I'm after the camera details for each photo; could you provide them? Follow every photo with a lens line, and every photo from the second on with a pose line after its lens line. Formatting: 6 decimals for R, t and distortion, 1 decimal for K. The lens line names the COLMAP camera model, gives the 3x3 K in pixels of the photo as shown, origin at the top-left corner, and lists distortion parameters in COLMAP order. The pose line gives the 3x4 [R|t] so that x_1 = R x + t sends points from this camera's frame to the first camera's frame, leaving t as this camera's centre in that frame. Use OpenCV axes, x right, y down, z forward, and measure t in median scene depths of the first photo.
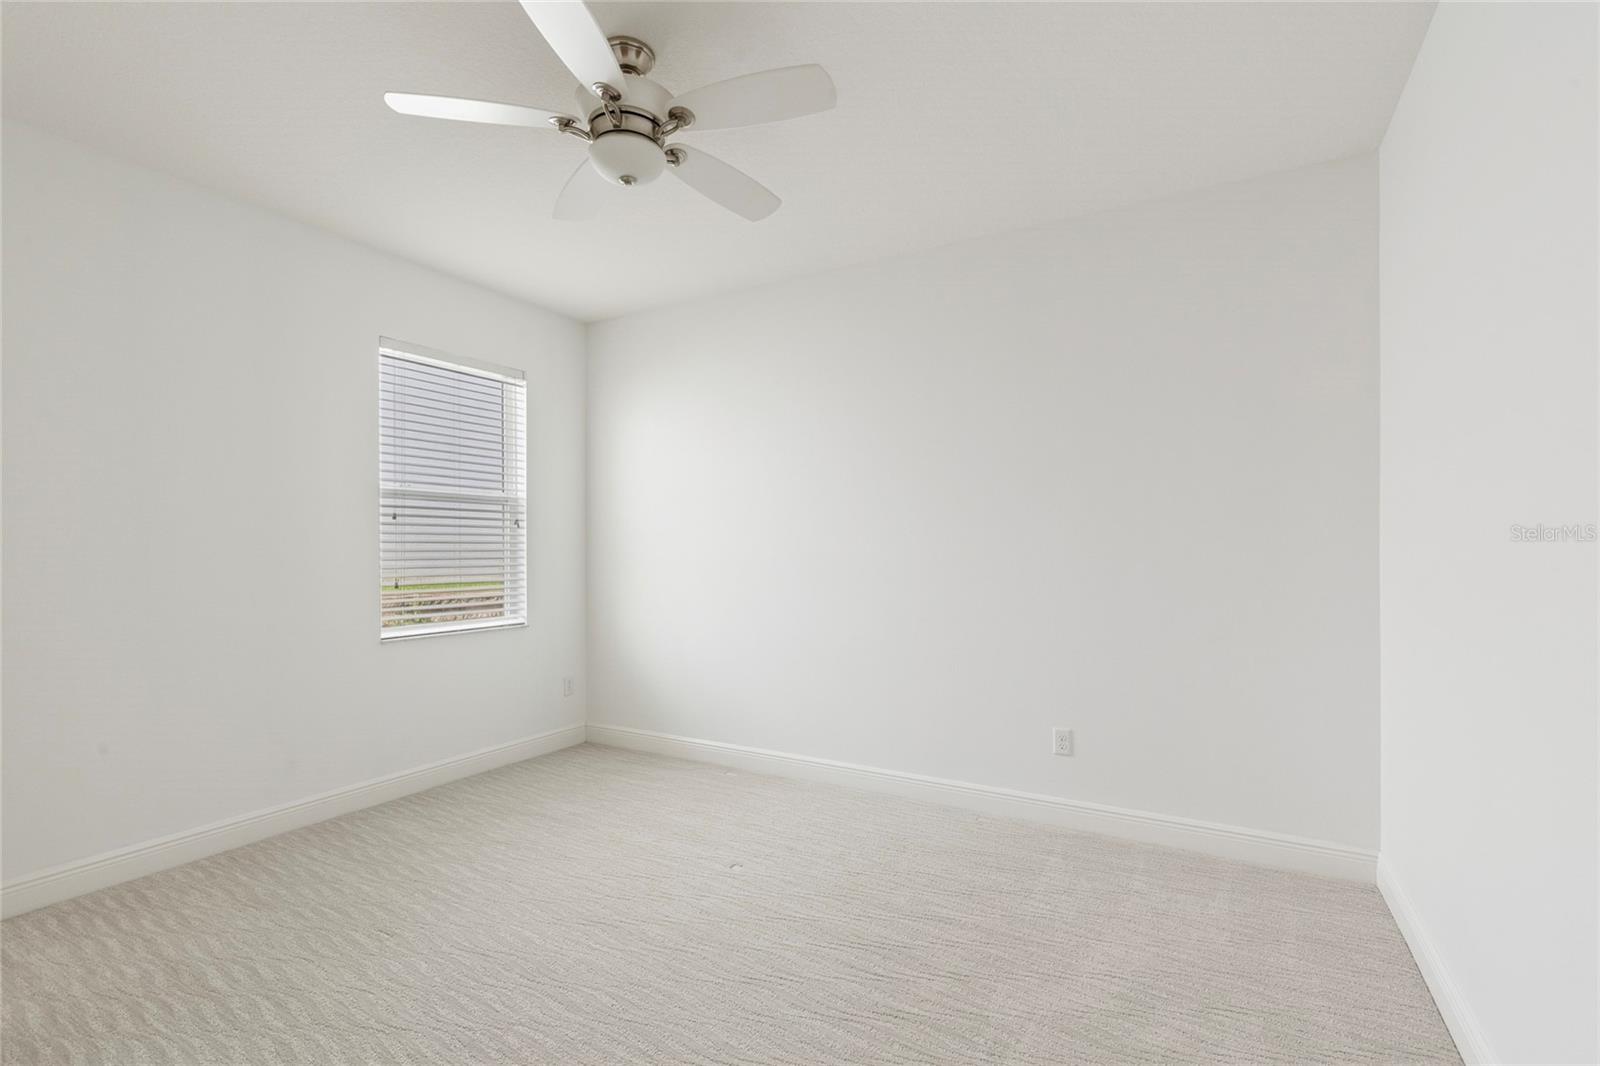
lens RADIAL K [[733.3, 0, 799.5], [0, 733.3, 538.4], [0, 0, 1]] dist [-0.000352, -0.000116]
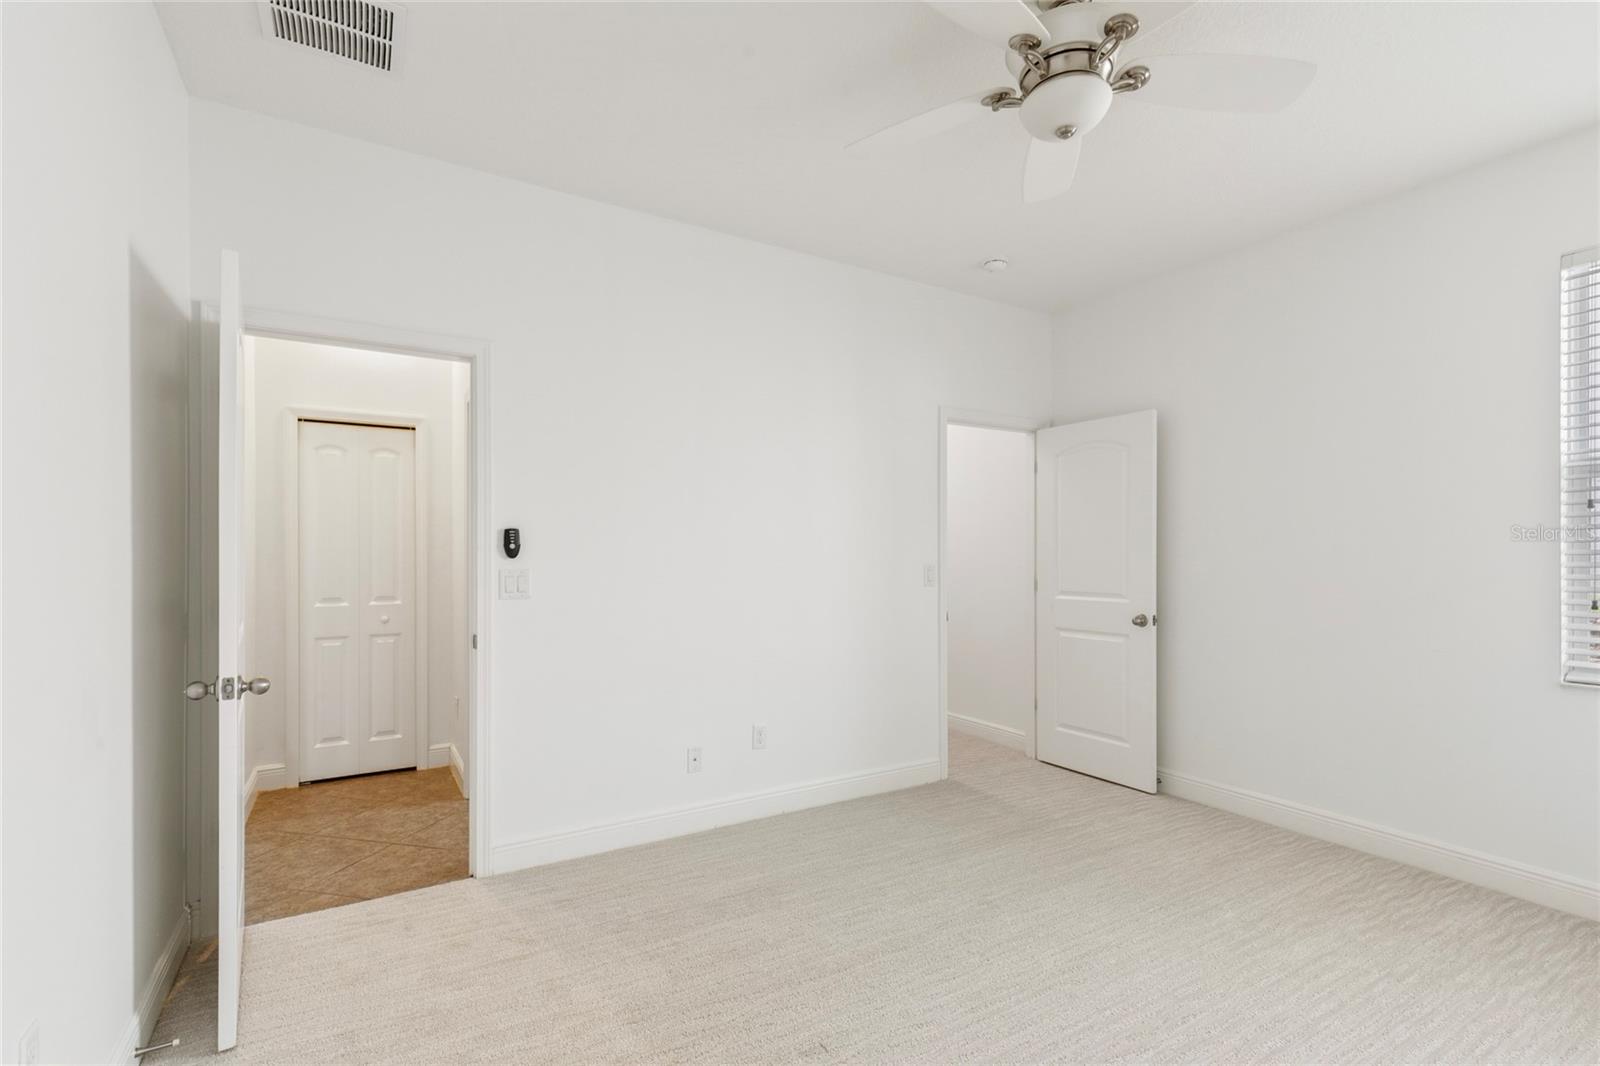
lens RADIAL K [[733.3, 0, 799.5], [0, 733.3, 541.5], [0, 0, 1]] dist [-0.000352, -0.000116]
pose [[-0.472146, -0.011946, -0.881439, 0.461852], [0.009452, 0.999782, -0.018613, 0.012314], [0.881470, -0.017120, -0.471930, 0.779196]]
